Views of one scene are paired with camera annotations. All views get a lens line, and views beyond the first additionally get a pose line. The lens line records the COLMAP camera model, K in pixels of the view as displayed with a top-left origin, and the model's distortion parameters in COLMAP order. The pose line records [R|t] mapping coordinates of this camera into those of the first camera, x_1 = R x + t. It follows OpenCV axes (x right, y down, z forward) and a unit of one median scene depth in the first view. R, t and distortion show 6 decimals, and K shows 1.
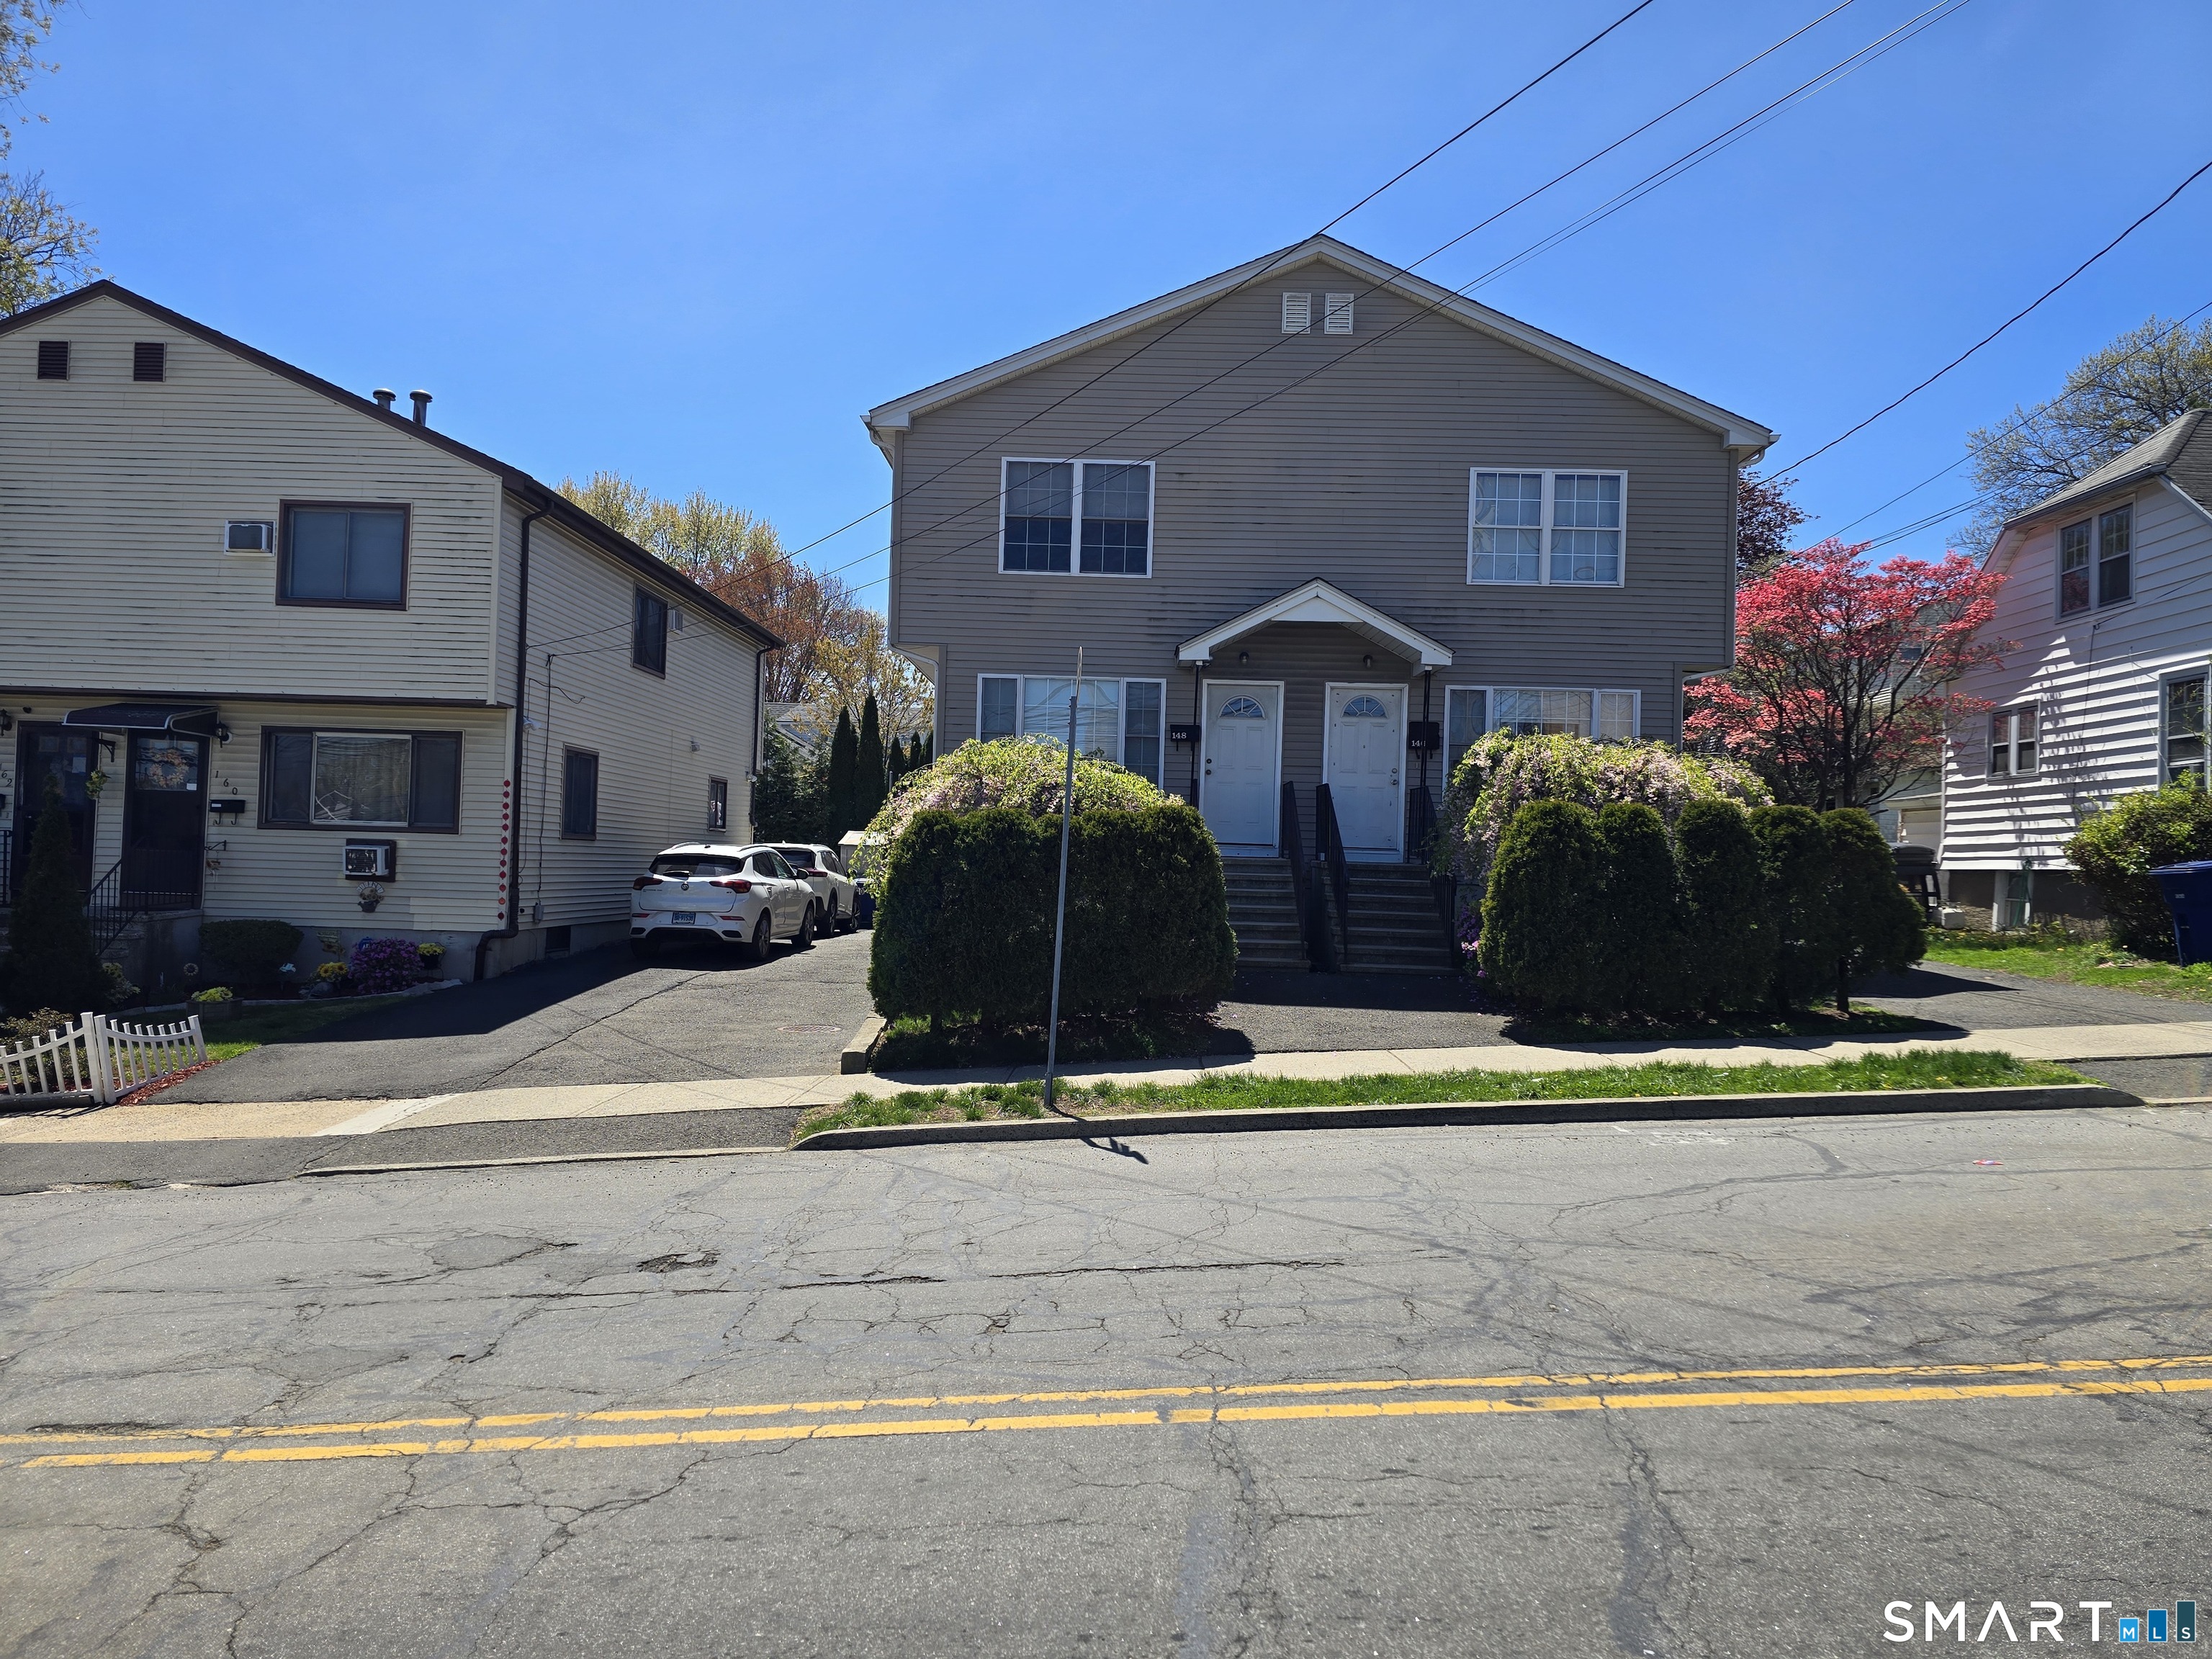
lens RADIAL K [[1479.6, 0, 1112.1], [0, 1479.6, 828.1], [0, 0, 1]] dist [0.048989, -0.001940]
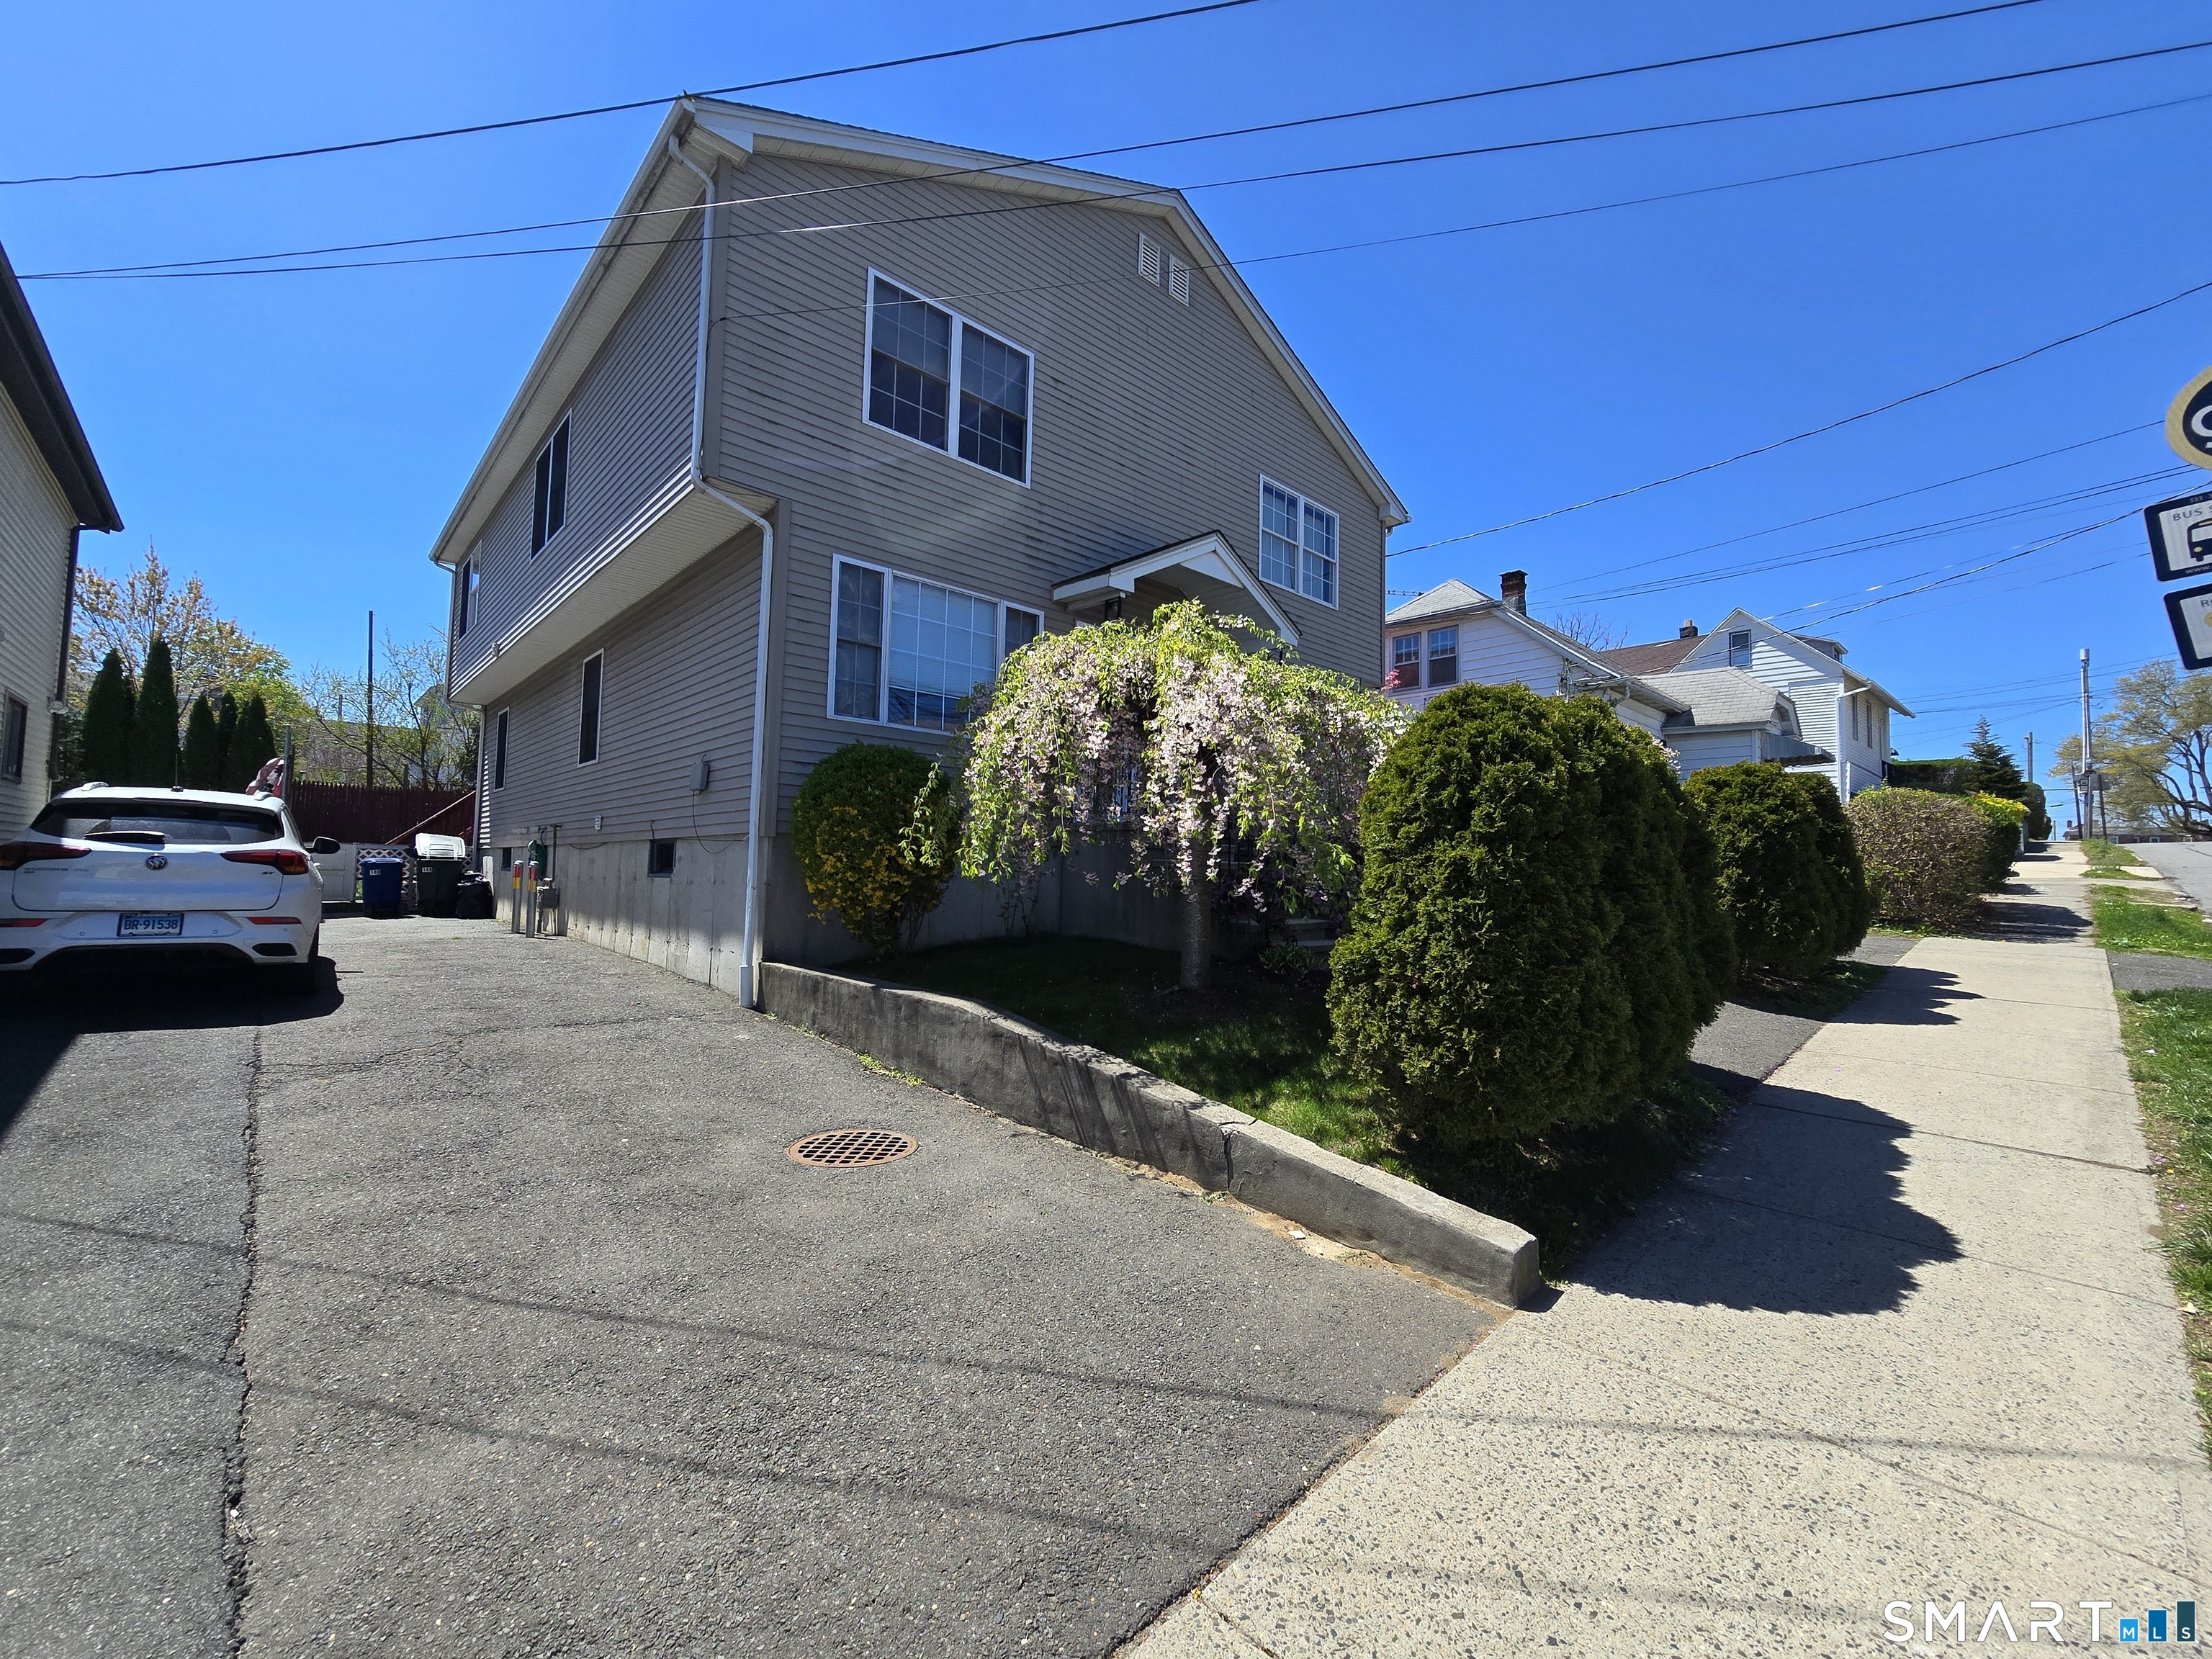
lens RADIAL K [[909.8, 0, 1099.9], [0, 909.8, 825.7], [0, 0, 1]] dist [-0.009507, 0.002408]
pose [[0.714348, 0.027106, 0.699266, -0.297211], [-0.016494, 0.999624, -0.021899, 0.031027], [-0.699596, 0.004110, 0.714526, 0.606456]]
